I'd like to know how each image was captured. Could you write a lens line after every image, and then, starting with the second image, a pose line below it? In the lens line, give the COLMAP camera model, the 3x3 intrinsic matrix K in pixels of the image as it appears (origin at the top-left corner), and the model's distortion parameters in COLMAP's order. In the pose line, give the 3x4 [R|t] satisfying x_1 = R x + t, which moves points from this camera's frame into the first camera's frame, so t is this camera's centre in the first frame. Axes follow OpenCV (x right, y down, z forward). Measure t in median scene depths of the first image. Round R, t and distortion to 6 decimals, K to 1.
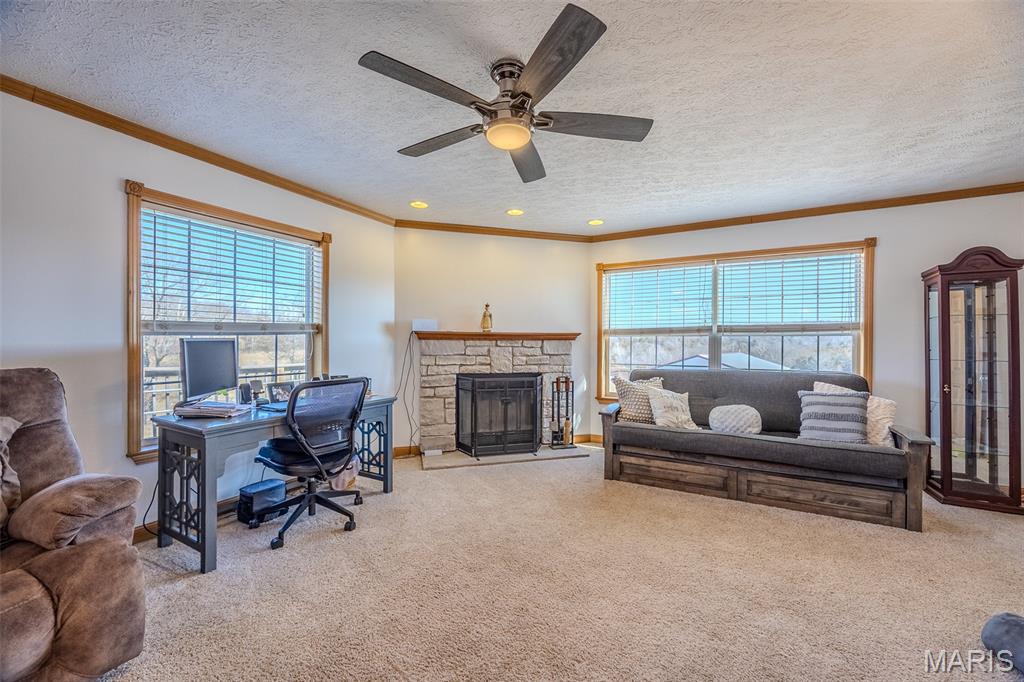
lens RADIAL K [[392.1, 0, 515.7], [0, 392.1, 343.2], [0, 0, 1]] dist [-0.001974, 0.000085]
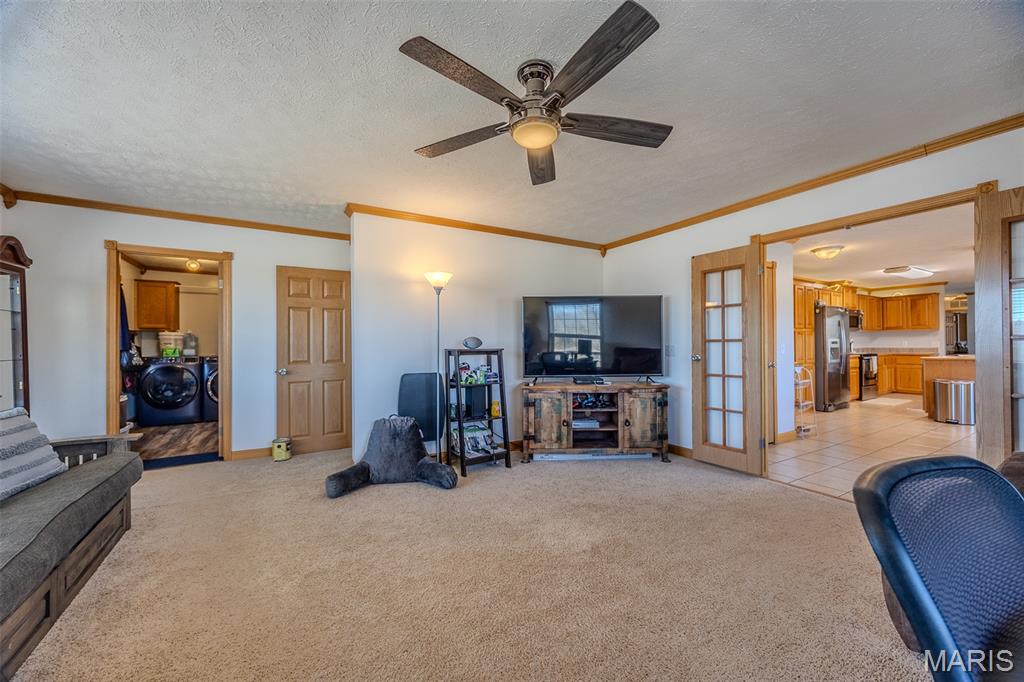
lens RADIAL K [[393.3, 0, 512.0], [0, 393.3, 341.0], [0, 0, 1]] dist [-0.000373, -0.000155]
pose [[-0.861197, 0.002327, 0.508266, -0.238048], [0.001359, 0.999996, -0.002277, 0.000635], [-0.508269, -0.001271, -0.861197, 0.939630]]
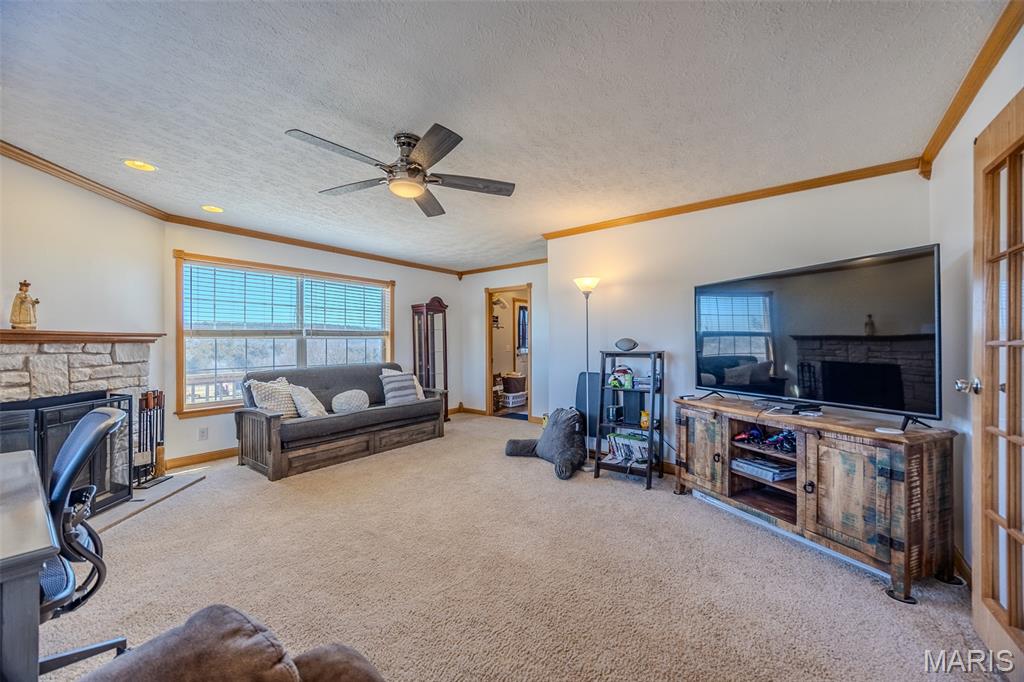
lens RADIAL K [[392.1, 0, 515.7], [0, 392.1, 343.2], [0, 0, 1]] dist [-0.001974, 0.000085]
pose [[0.150198, -0.006309, 0.988636, -0.628486], [0.006193, 0.999966, 0.005440, -0.008013], [-0.988637, 0.005305, 0.150231, 0.219766]]
